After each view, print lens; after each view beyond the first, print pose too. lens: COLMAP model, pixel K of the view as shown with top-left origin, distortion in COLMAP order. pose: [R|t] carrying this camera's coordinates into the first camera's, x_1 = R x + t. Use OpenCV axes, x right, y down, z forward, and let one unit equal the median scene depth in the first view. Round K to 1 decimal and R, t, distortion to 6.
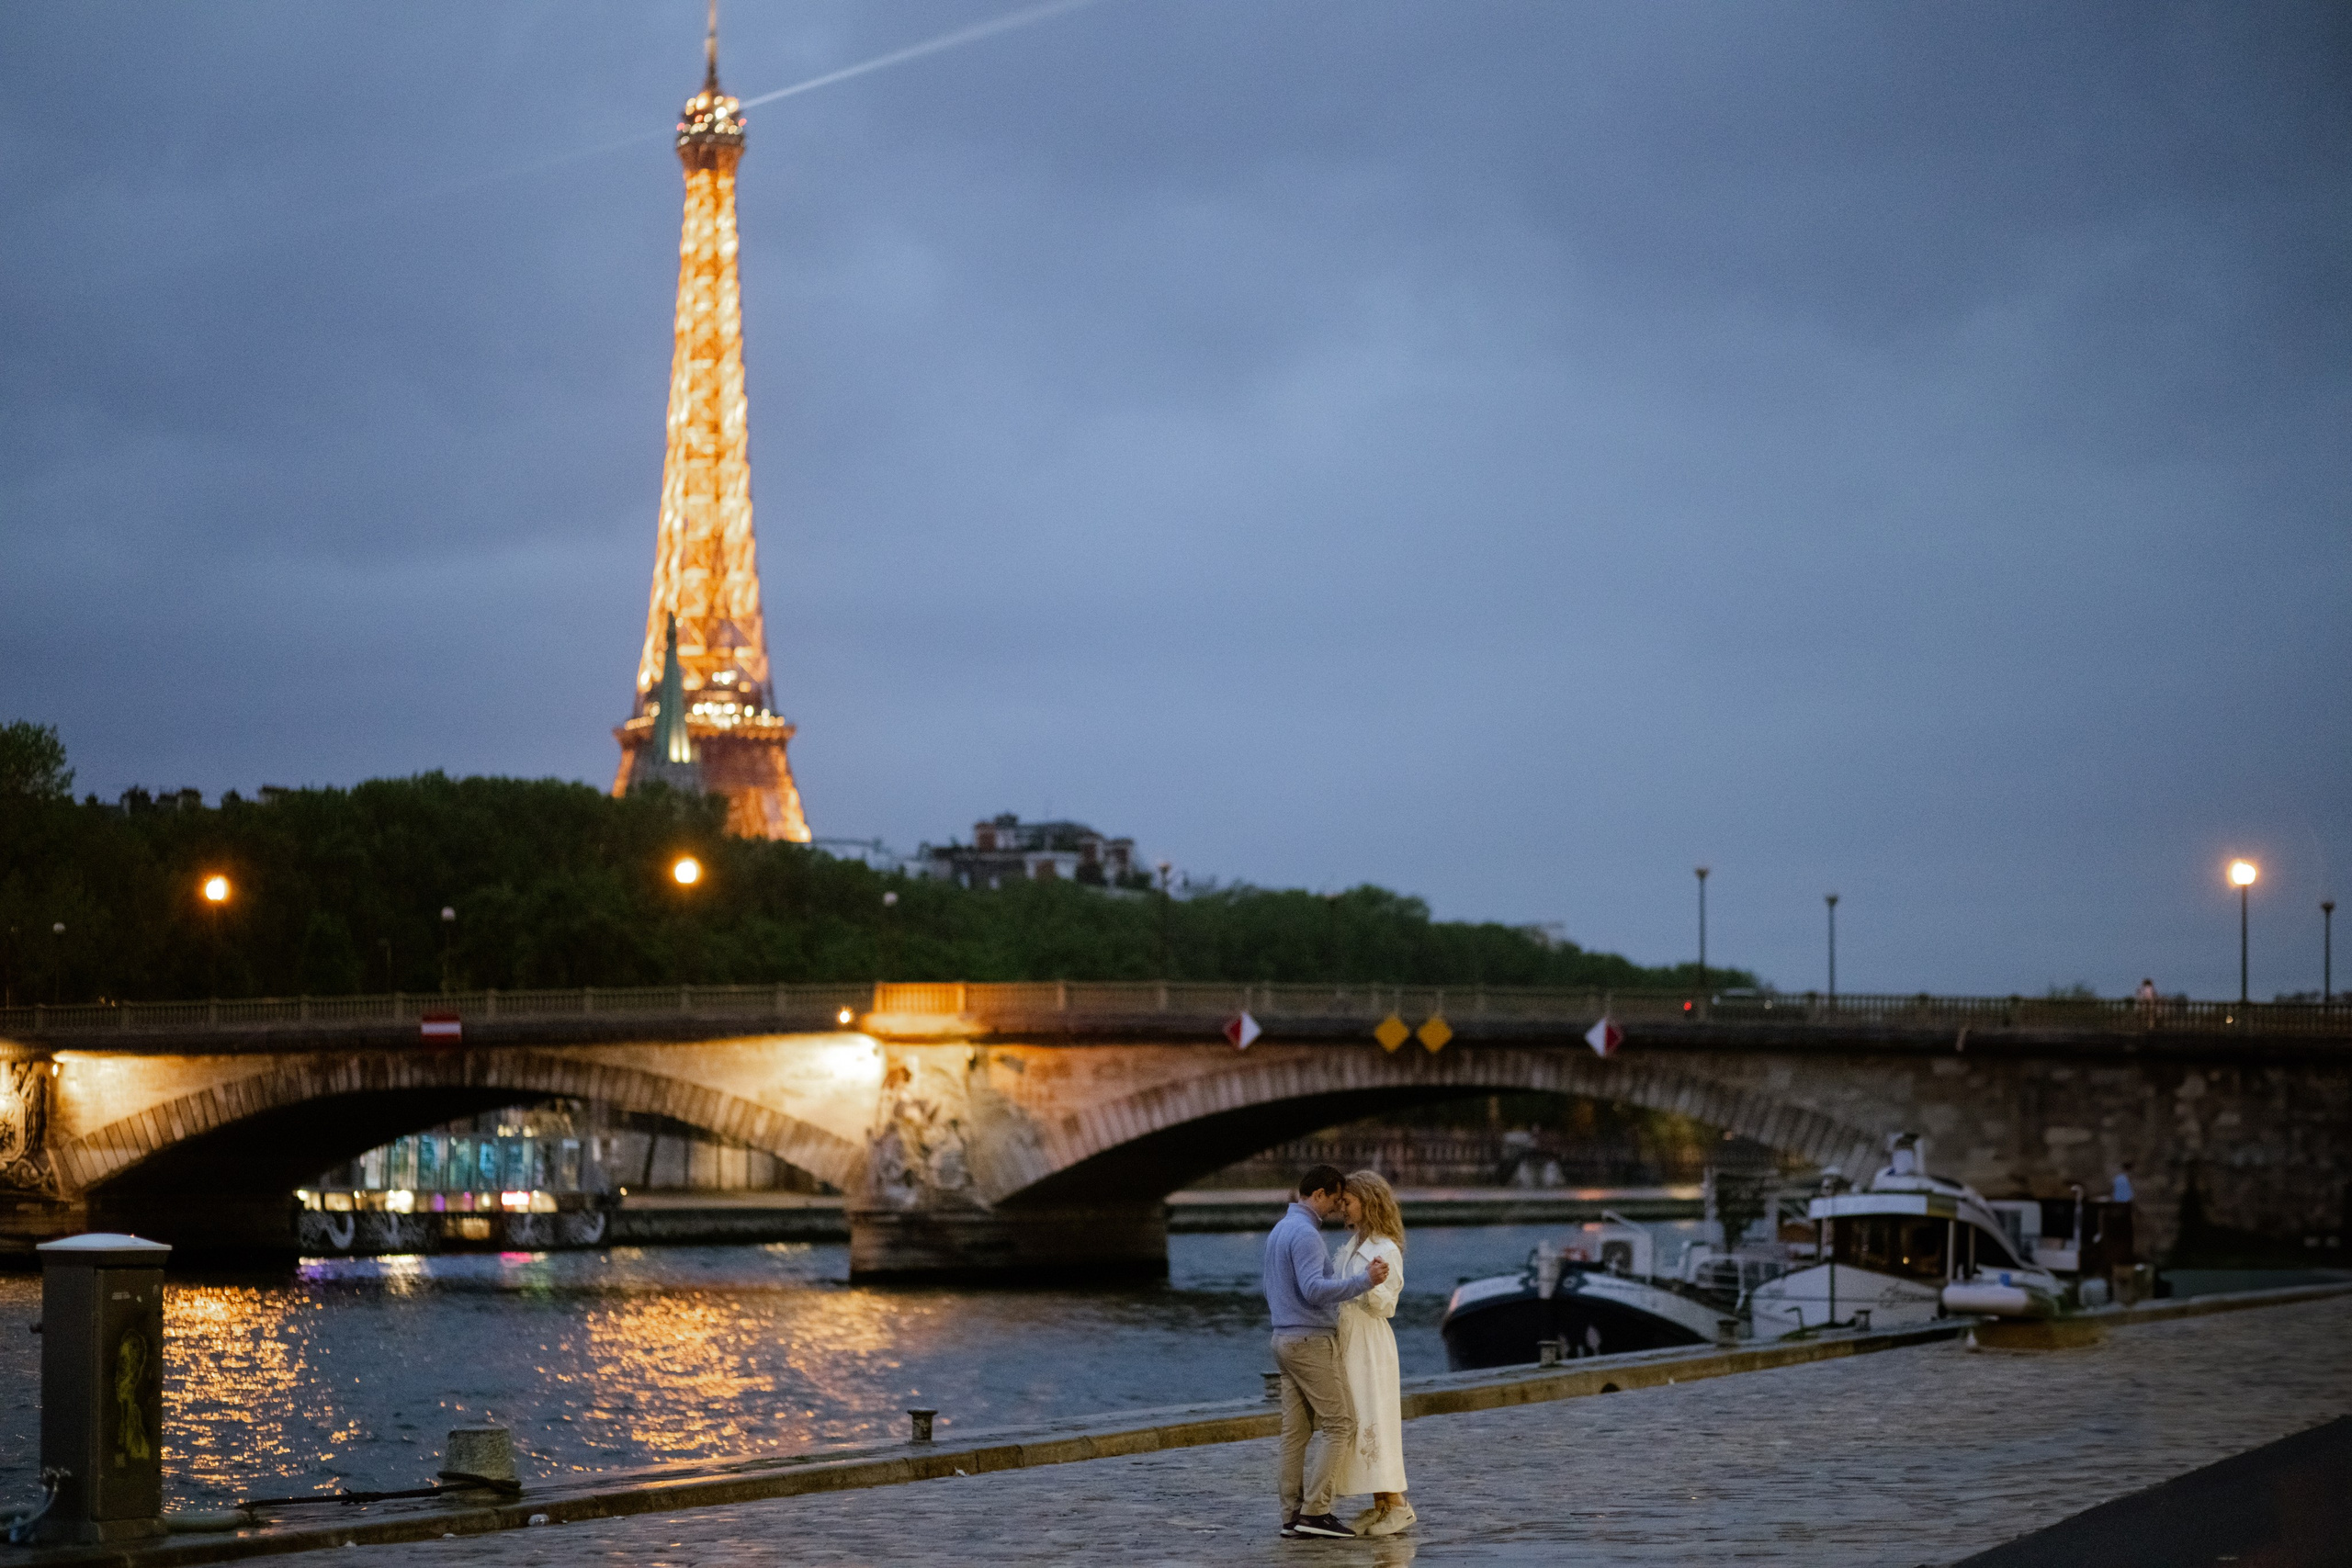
lens RADIAL K [[5389.8, 0, 1176.0], [0, 5389.8, 784.0], [0, 0, 1]] dist [-0.089020, -1.083979]
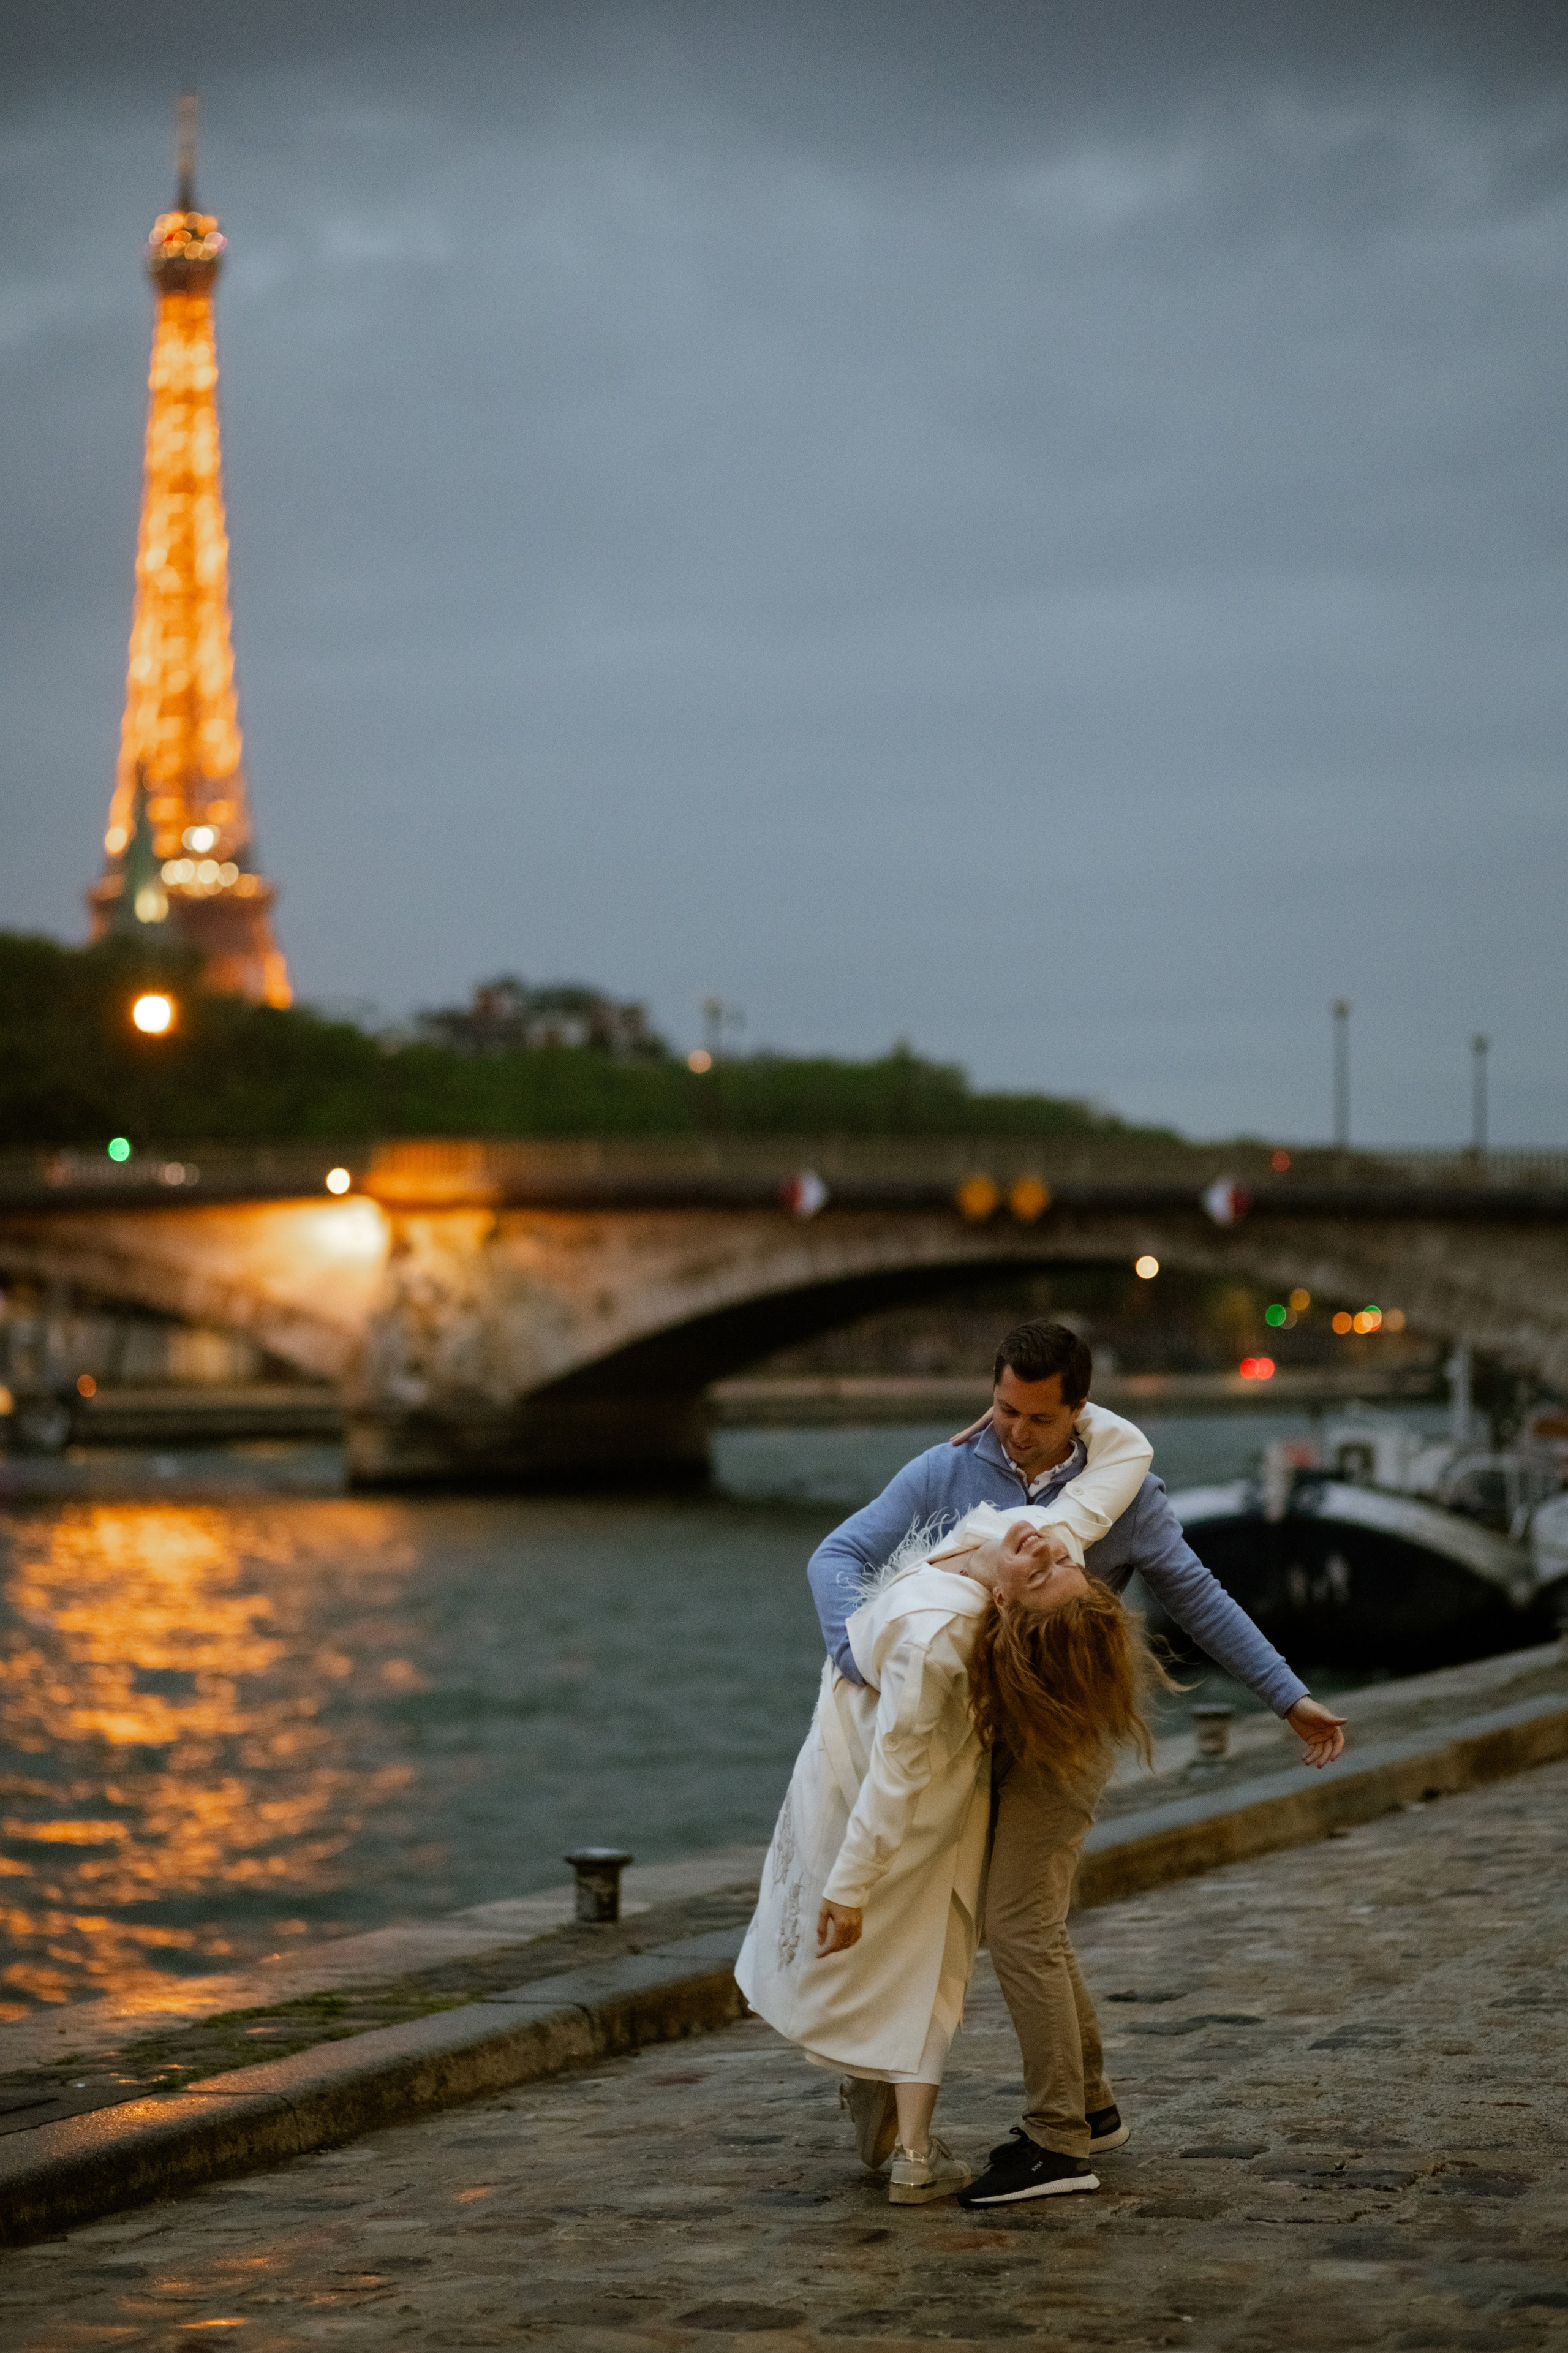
lens RADIAL K [[5600.7, 0, 786.3], [0, 5600.7, 1227.6], [0, 0, 1]] dist [-0.082830, -1.175846]
pose [[0.999798, -0.002924, 0.019895, -0.007567], [0.001977, 0.998872, 0.047451, 0.008023], [-0.020012, -0.047402, 0.998675, 0.101121]]
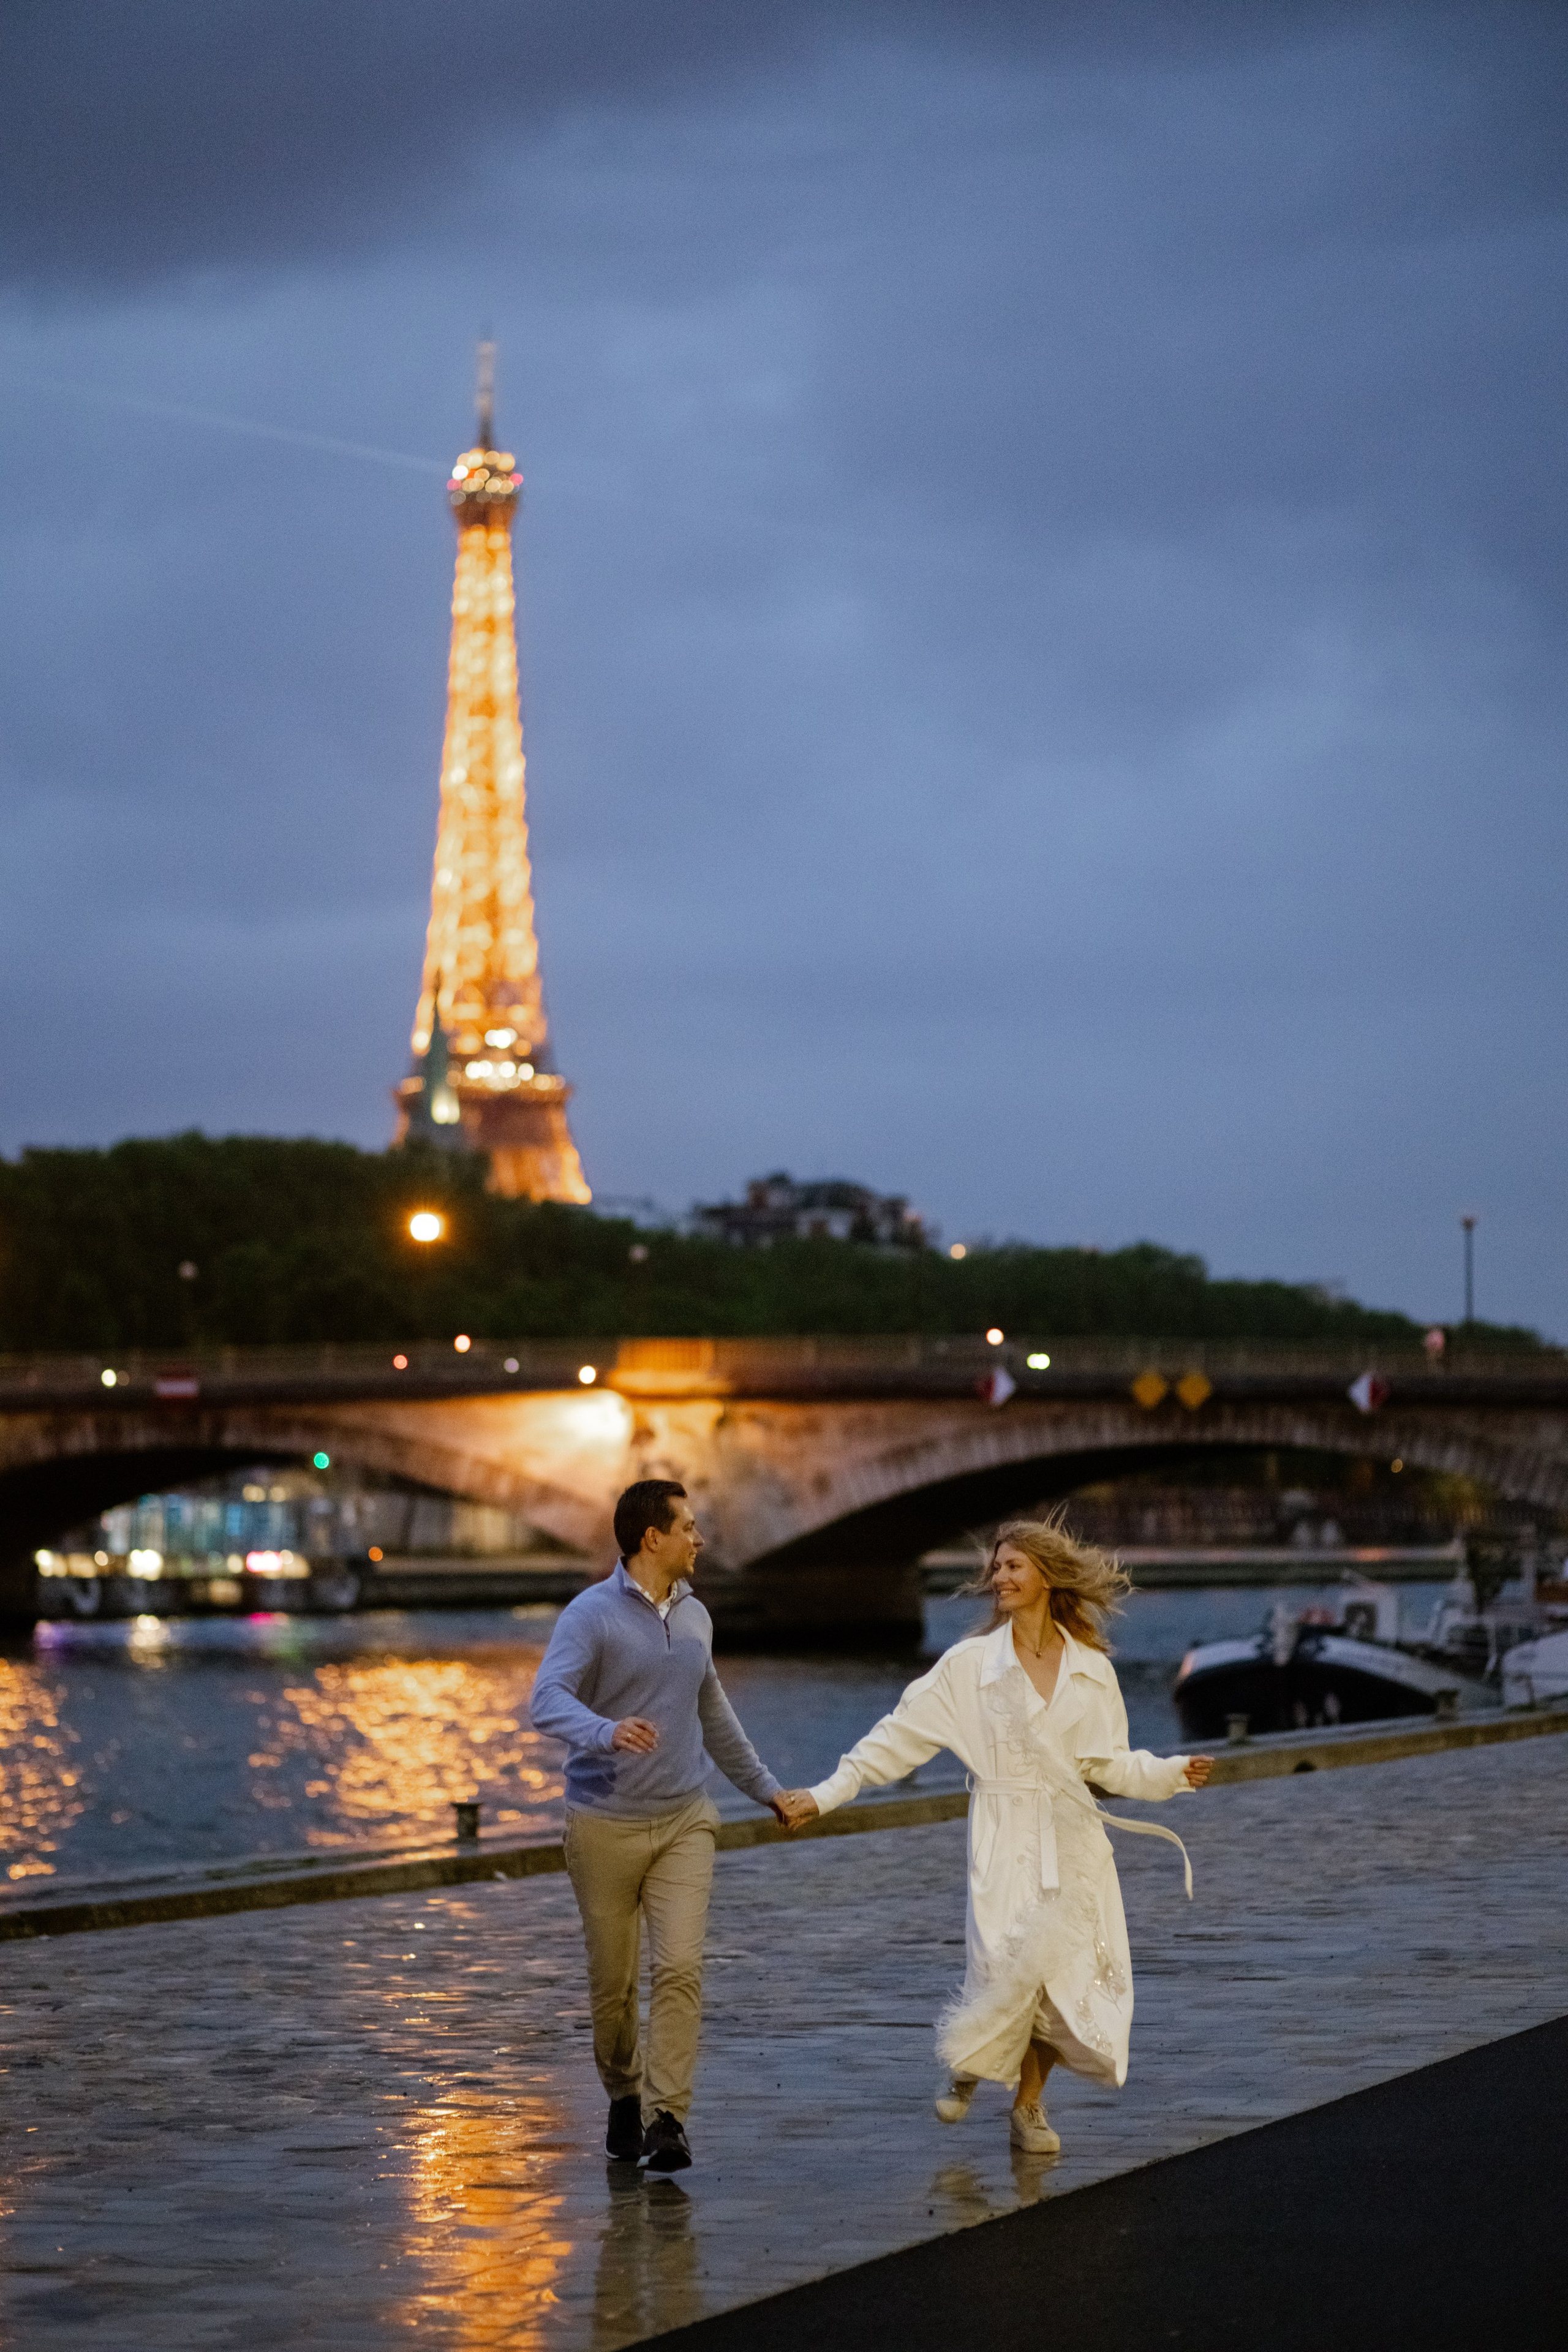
lens RADIAL K [[5390.3, 0, 784.0], [0, 5390.3, 1176.0], [0, 0, 1]] dist [-0.089020, -1.083979]
pose [[0.999433, -0.004714, -0.033337, 0.006207], [0.004900, 0.999973, 0.005508, 0.002005], [0.033311, -0.005668, 0.999429, 0.025079]]
